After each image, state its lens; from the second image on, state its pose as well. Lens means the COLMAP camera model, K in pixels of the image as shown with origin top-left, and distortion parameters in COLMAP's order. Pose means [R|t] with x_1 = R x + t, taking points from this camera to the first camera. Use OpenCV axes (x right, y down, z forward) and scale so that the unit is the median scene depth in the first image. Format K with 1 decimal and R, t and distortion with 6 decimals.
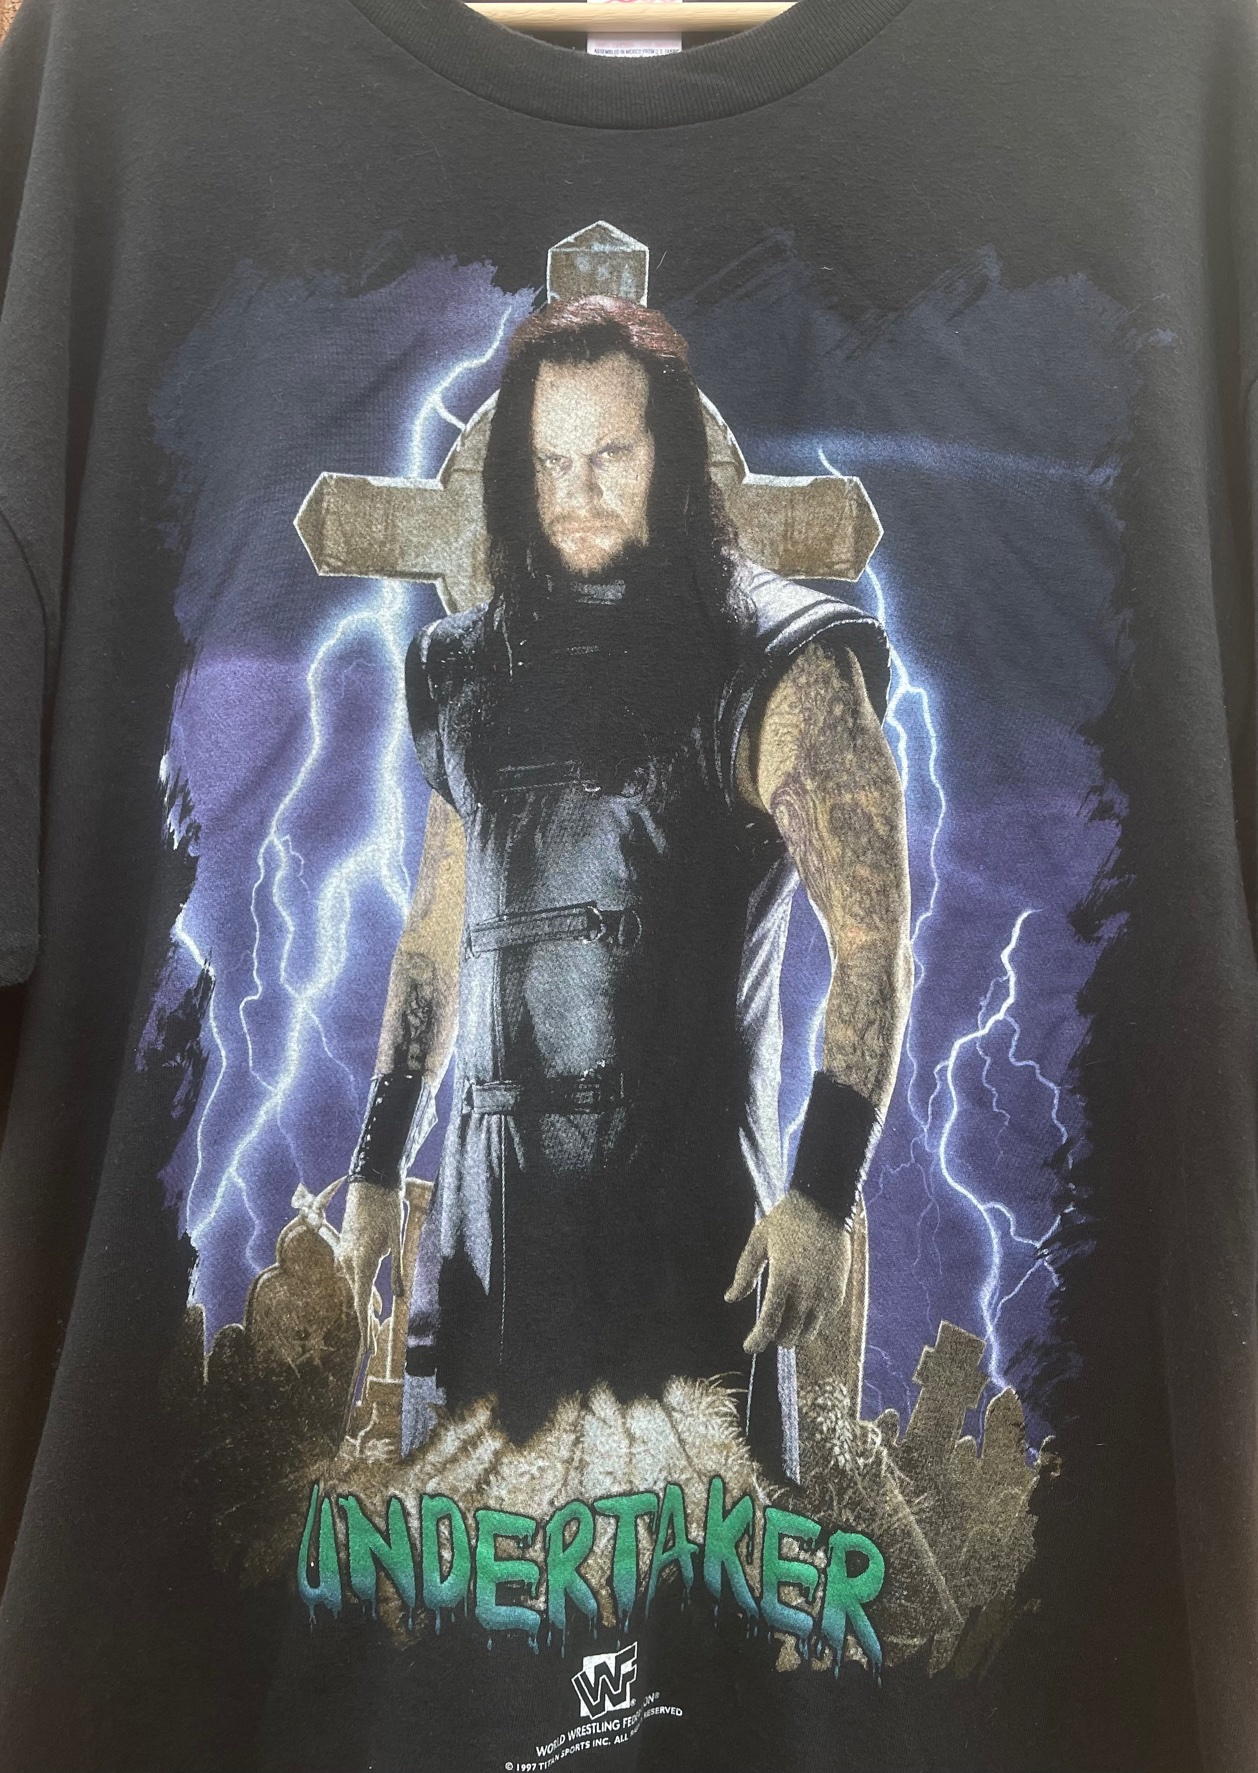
lens RADIAL K [[1551.0, 0, 621.1], [0, 1551.0, 829.2], [0, 0, 1]] dist [0.076098, -0.093916]
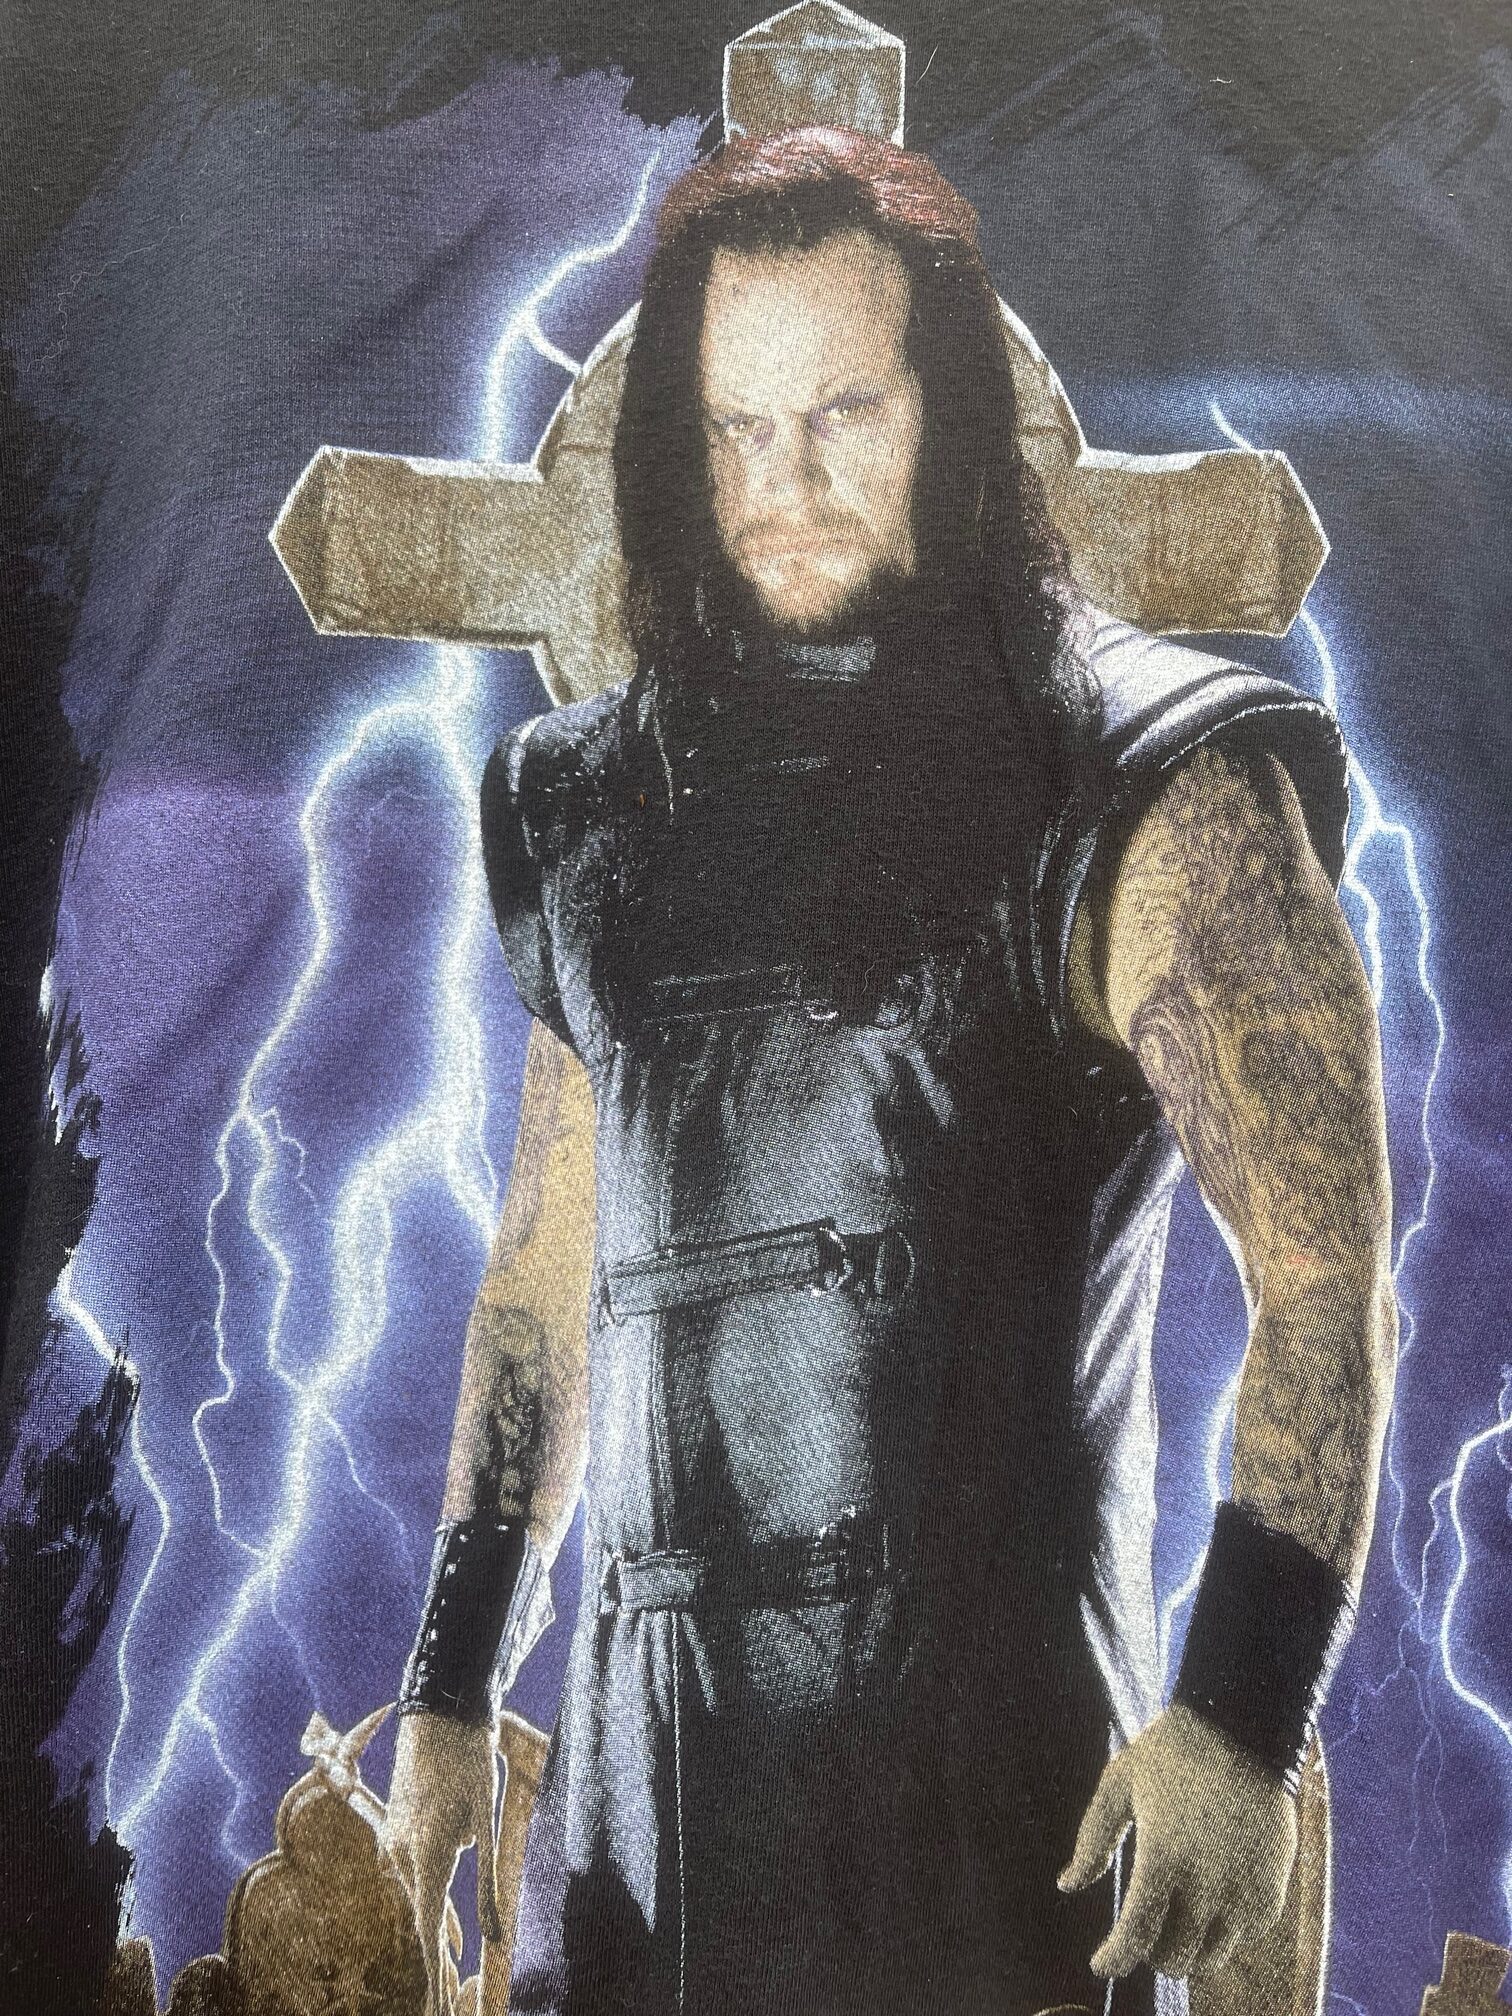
lens RADIAL K [[1590.9, 0, 771.4], [0, 1590.9, 1013.1], [0, 0, 1]] dist [0.059082, -0.099481]
pose [[0.999378, -0.017959, 0.030343, -0.053766], [0.017483, 0.999721, 0.015894, -0.035655], [-0.030620, -0.015354, 0.999413, 0.425935]]
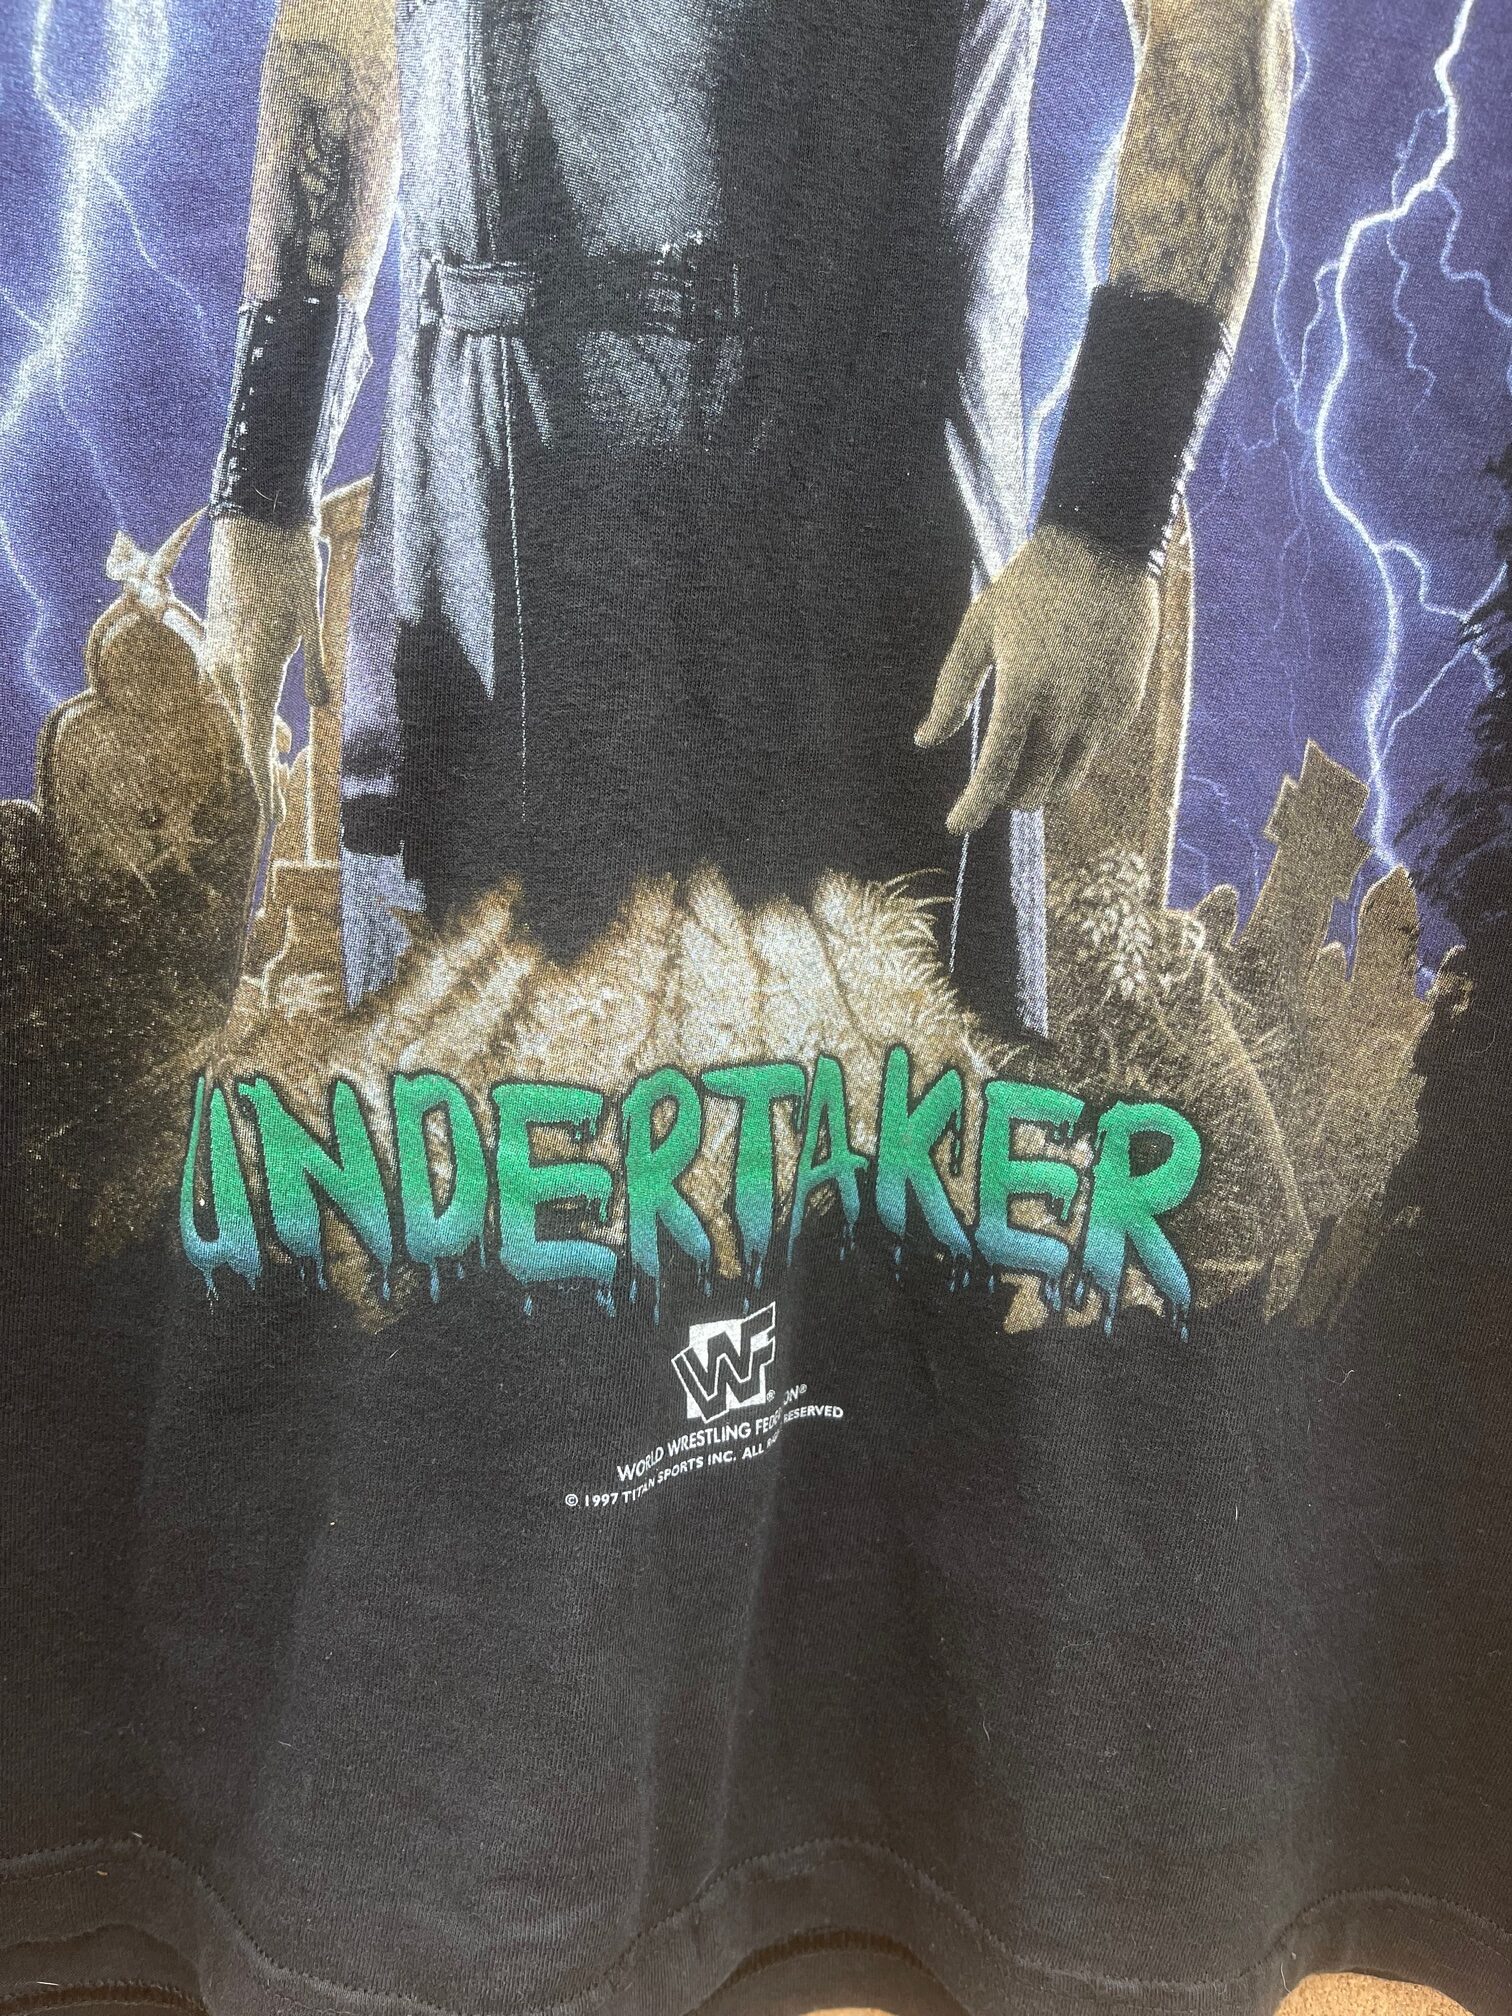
lens RADIAL K [[1590.9, 0, 771.4], [0, 1590.9, 1013.1], [0, 0, 1]] dist [0.059082, -0.099481]
pose [[0.994794, -0.035151, 0.095651, -0.045973], [0.015299, 0.979503, 0.200846, 0.289225], [-0.100750, -0.198337, 0.974942, 0.433321]]
